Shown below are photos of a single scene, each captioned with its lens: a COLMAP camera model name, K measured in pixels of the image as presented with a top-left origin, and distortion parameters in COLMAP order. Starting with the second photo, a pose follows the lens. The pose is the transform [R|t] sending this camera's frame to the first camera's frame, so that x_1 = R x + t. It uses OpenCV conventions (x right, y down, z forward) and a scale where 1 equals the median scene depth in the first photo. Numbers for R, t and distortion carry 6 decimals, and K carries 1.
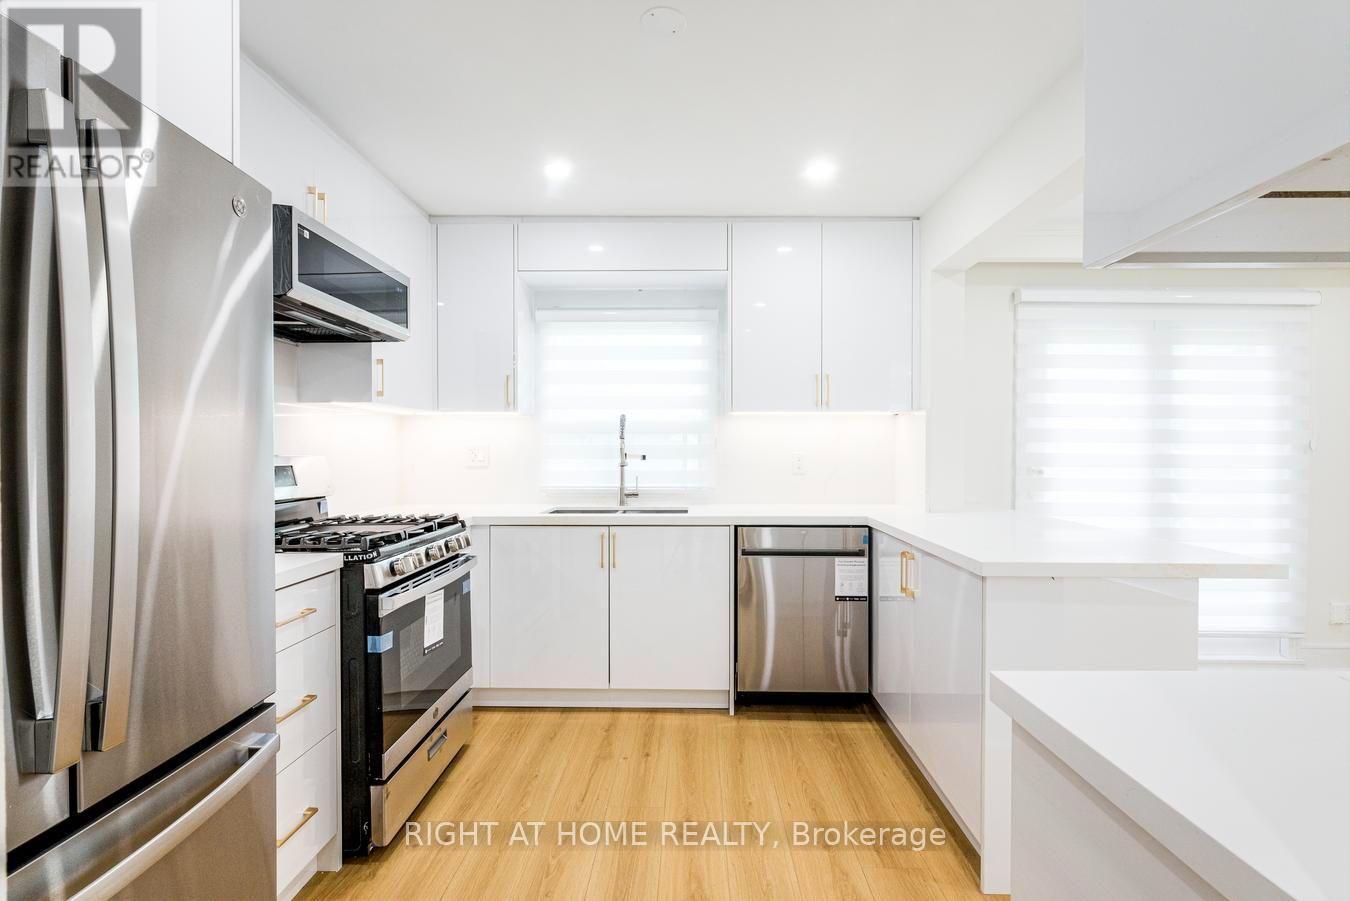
lens RADIAL K [[644.7, 0, 666.9], [0, 644.7, 459.4], [0, 0, 1]] dist [0.018080, -0.001175]
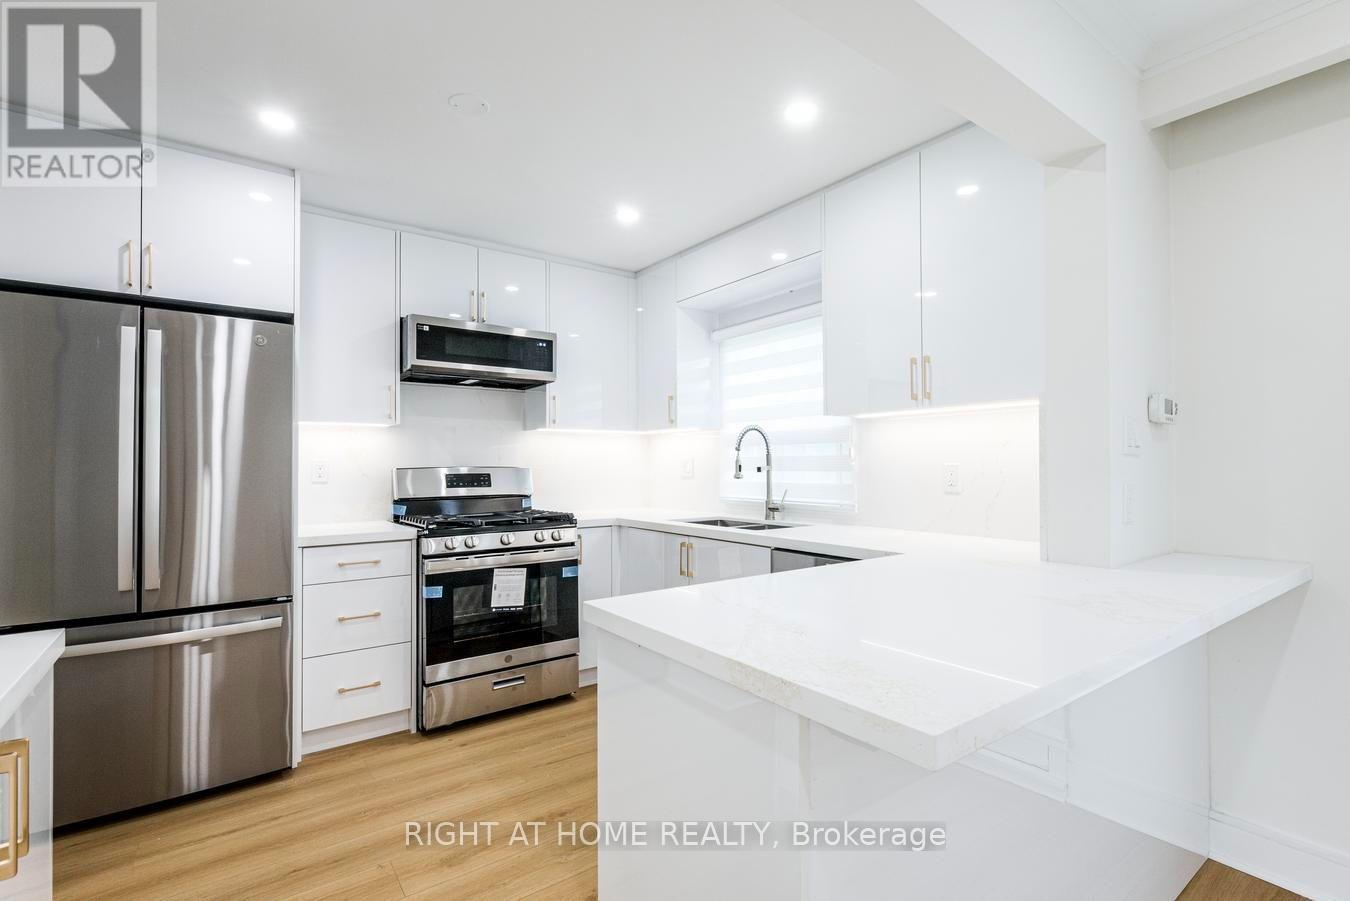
lens RADIAL K [[644.7, 0, 676.0], [0, 644.7, 455.6], [0, 0, 1]] dist [0.018080, -0.001175]
pose [[0.586260, -0.014655, -0.809990, 0.622623], [-0.007761, 0.999689, -0.023704, 0.000295], [0.810086, 0.020184, 0.585964, 0.324383]]
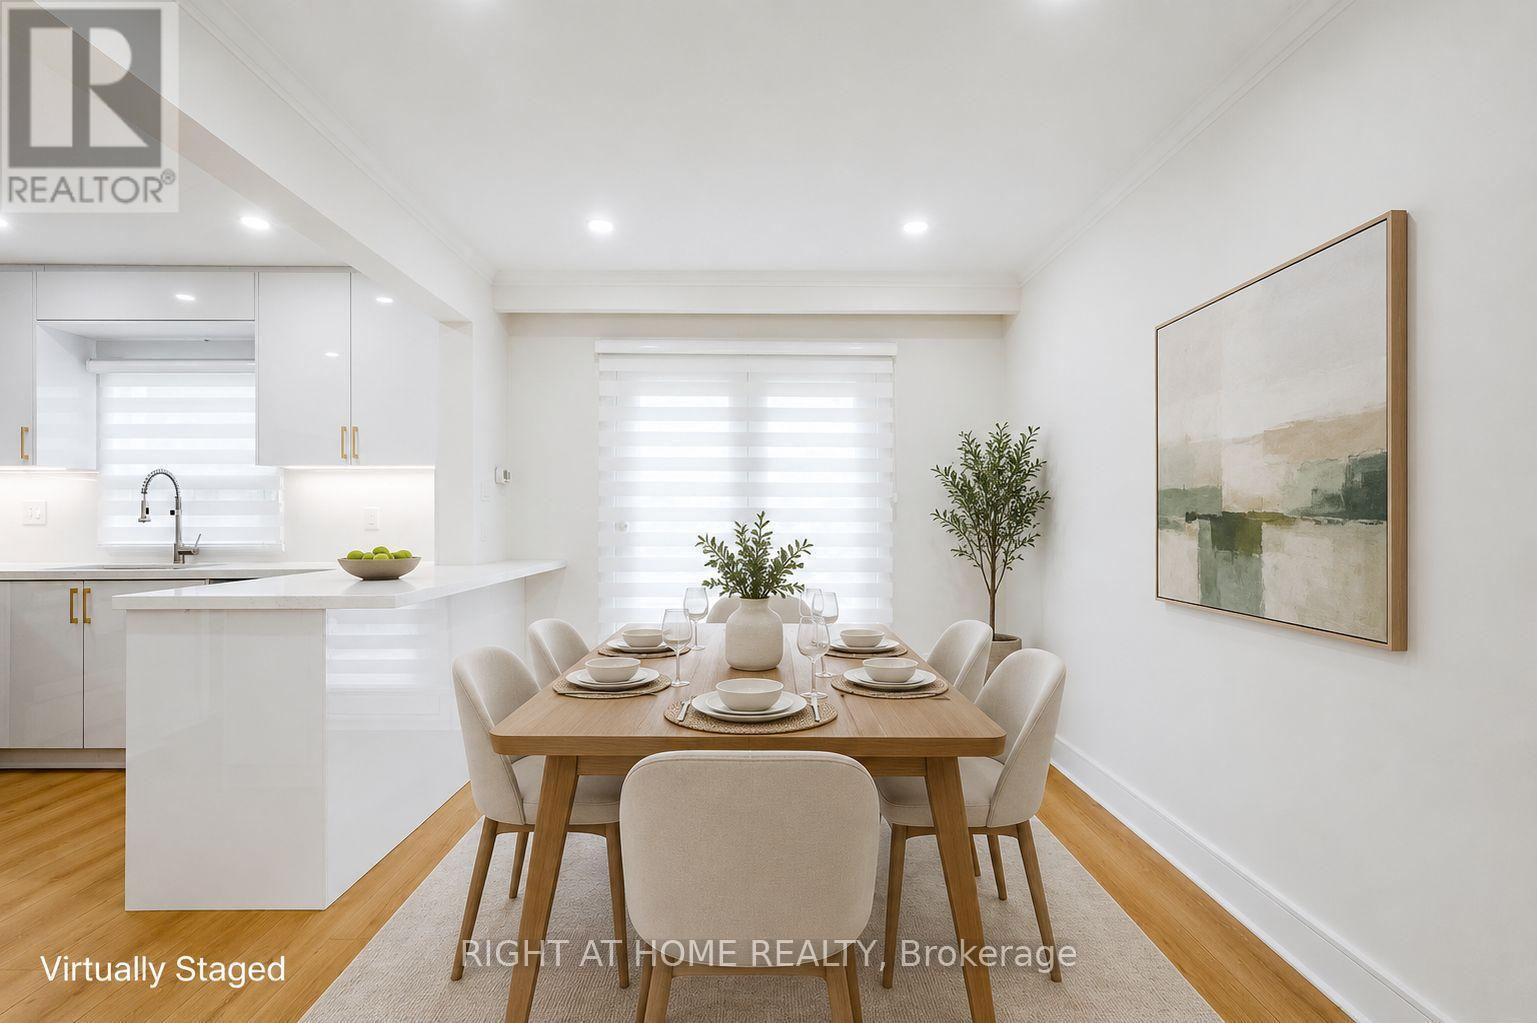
lens RADIAL K [[720.9, 0, 757.0], [0, 720.9, 523.1], [0, 0, 1]] dist [0.001496, 0.001442]
pose [[0.999982, -0.004931, 0.003308, 0.789633], [0.004975, 0.999894, -0.013670, 0.030442], [-0.003241, 0.013687, 0.999901, -0.083560]]
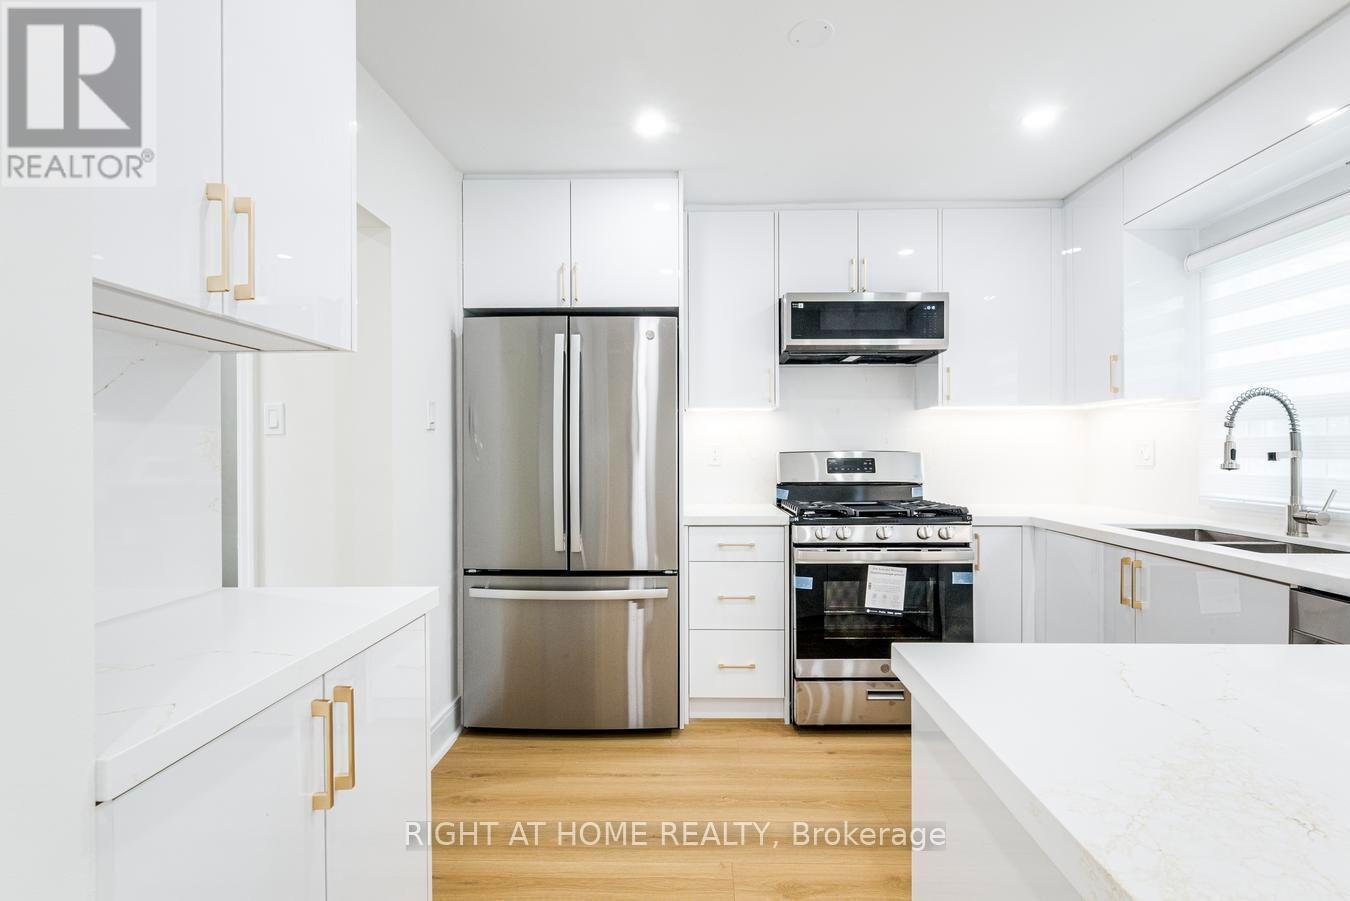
lens RADIAL K [[633.2, 0, 687.9], [0, 633.2, 452.1], [0, 0, 1]] dist [0.001496, 0.001442]
pose [[-0.018114, 0.002209, -0.999833, 0.535765], [-0.013048, 0.999912, 0.002445, -0.001085], [0.999751, 0.013090, -0.018083, 0.436058]]
